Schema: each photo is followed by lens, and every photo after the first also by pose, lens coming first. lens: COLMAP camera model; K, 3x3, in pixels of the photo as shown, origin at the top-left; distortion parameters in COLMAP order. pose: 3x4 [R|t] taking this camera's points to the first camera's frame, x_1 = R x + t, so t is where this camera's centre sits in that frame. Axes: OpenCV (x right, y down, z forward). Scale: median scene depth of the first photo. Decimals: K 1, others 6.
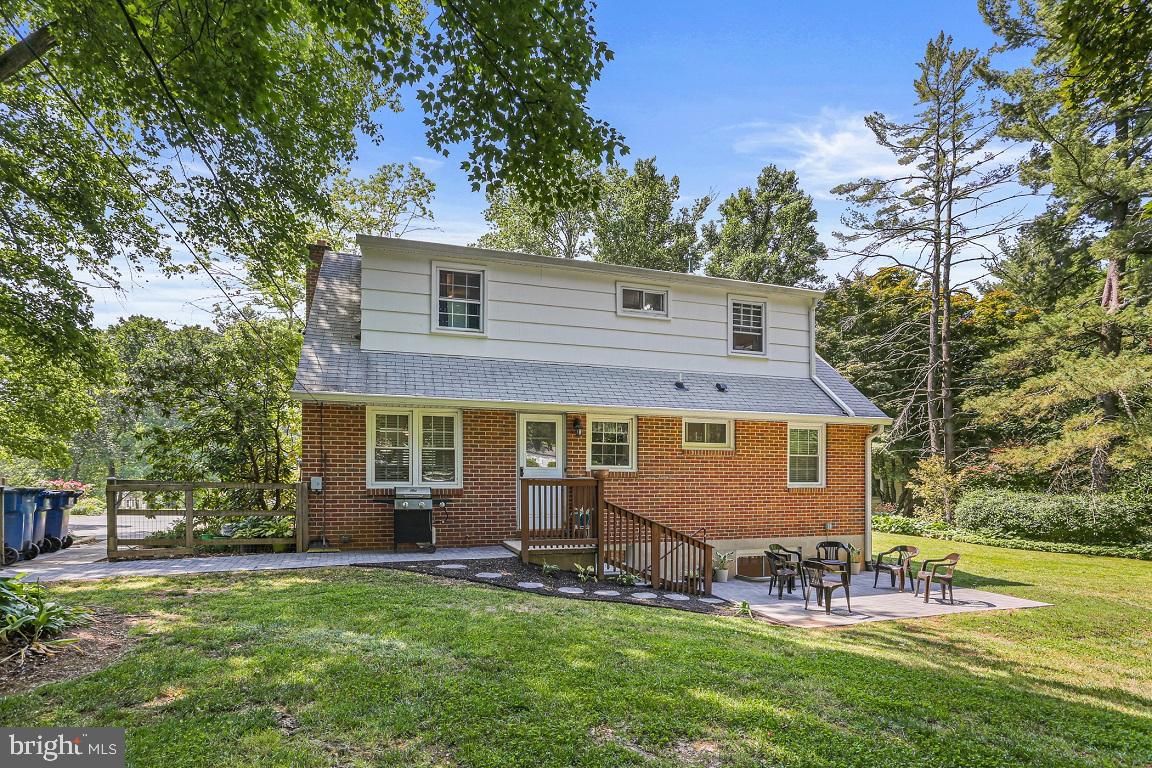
lens RADIAL K [[562.8, 0, 571.7], [0, 562.8, 372.1], [0, 0, 1]] dist [-0.043499, 0.029075]
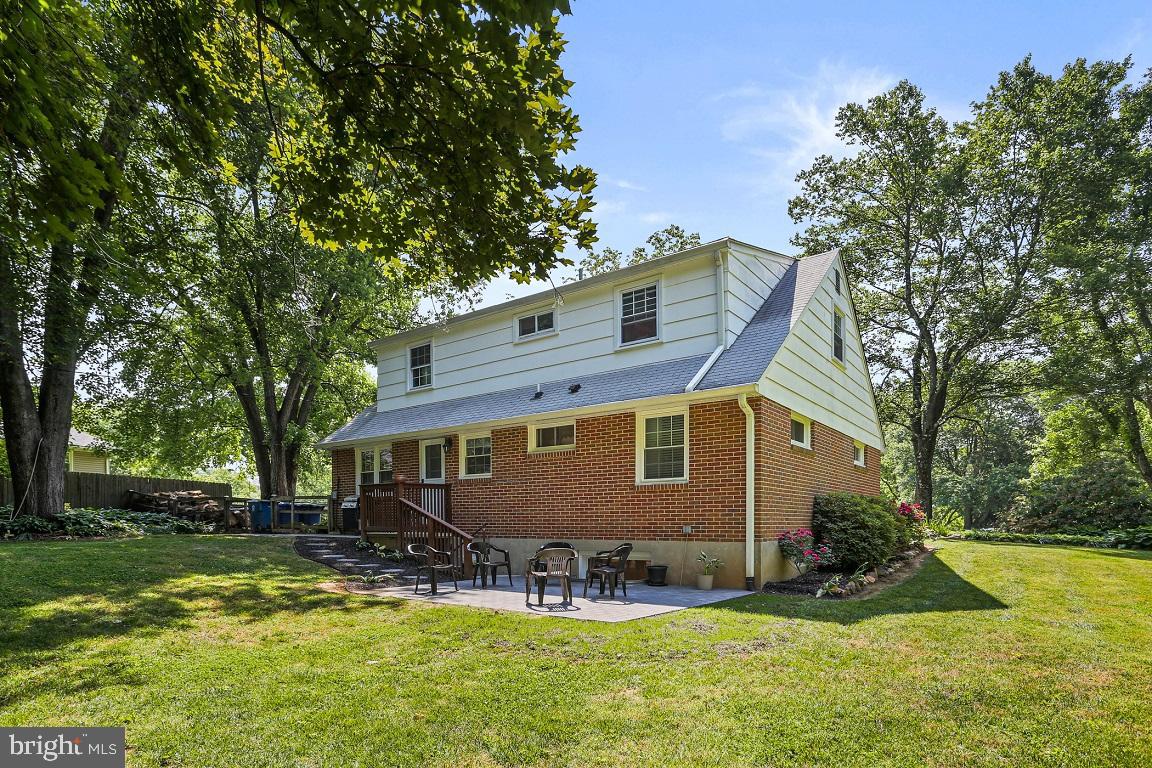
lens RADIAL K [[567.4, 0, 561.3], [0, 567.4, 373.5], [0, 0, 1]] dist [-0.041876, 0.026444]
pose [[0.579009, -0.177680, -0.795725, 1.070225], [0.201011, 0.976948, -0.071881, 0.064928], [0.790154, -0.118330, 0.601378, 0.336511]]
